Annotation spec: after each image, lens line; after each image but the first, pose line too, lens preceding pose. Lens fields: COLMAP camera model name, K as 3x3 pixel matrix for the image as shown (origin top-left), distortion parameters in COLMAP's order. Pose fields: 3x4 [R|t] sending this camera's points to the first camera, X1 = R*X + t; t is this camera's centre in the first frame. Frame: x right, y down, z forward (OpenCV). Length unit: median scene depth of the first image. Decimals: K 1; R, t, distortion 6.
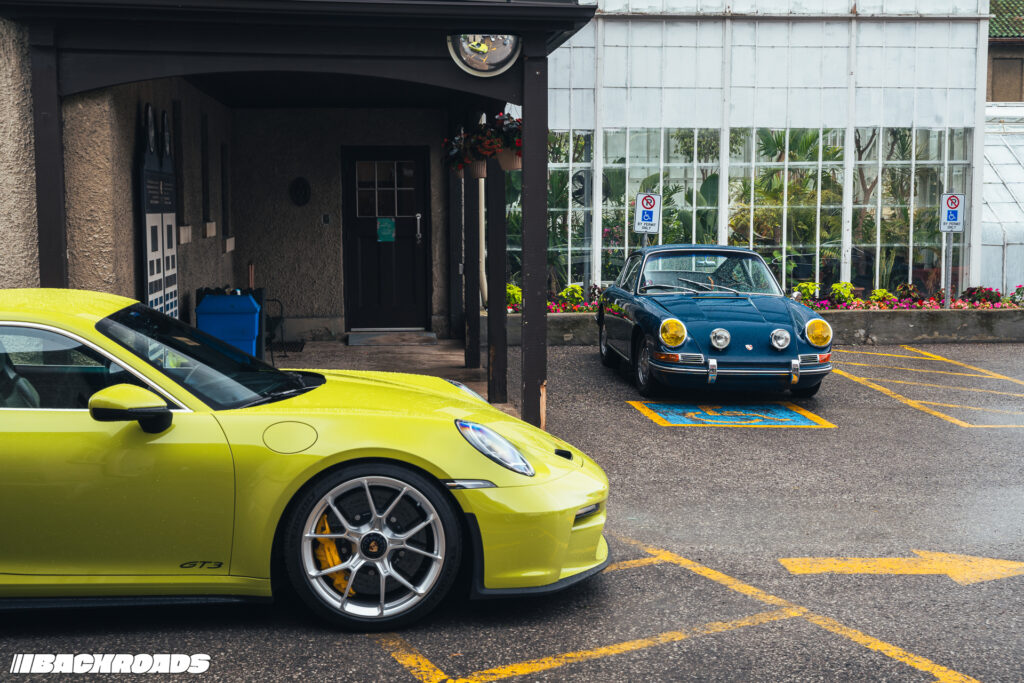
lens RADIAL K [[1510.7, 0, 512.1], [0, 1510.7, 342.6], [0, 0, 1]] dist [0.128742, 0.000000]
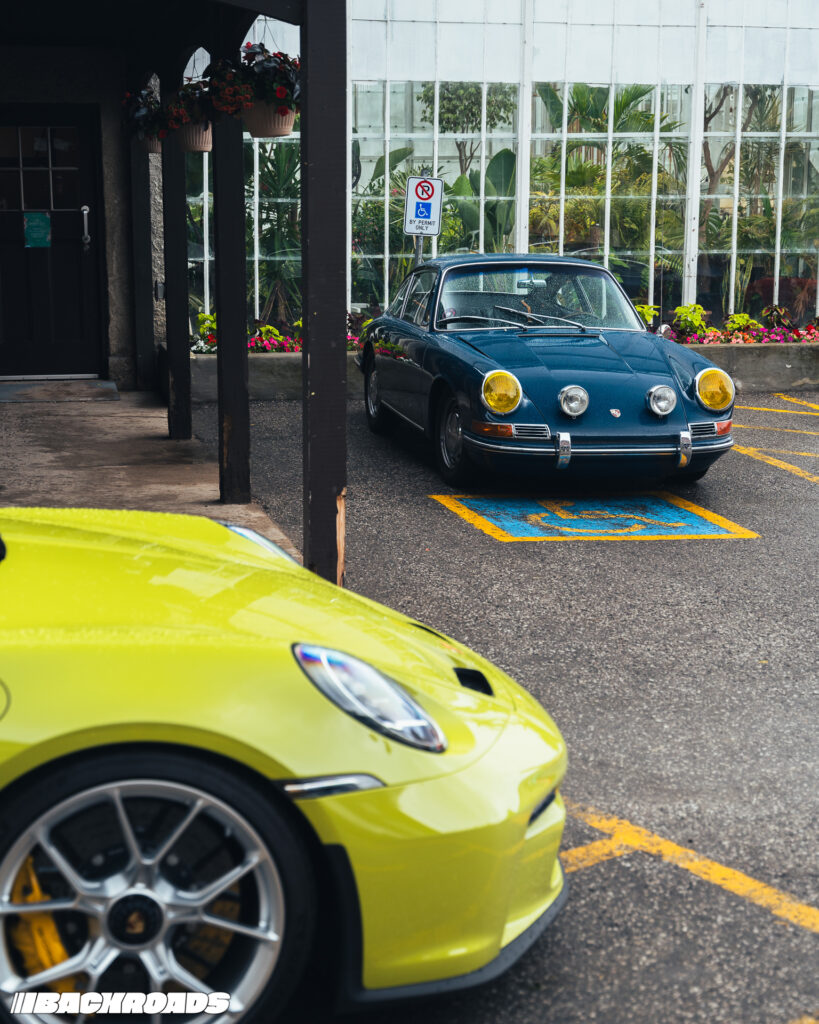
lens RADIAL K [[1827.2, 0, 388.7], [0, 1827.2, 537.6], [0, 0, 1]] dist [0.055659, 0.000000]
pose [[0.992566, -0.021198, 0.119849, -0.036420], [0.009605, 0.995288, 0.096489, -0.019285], [-0.121329, -0.094621, 0.988092, 0.198149]]
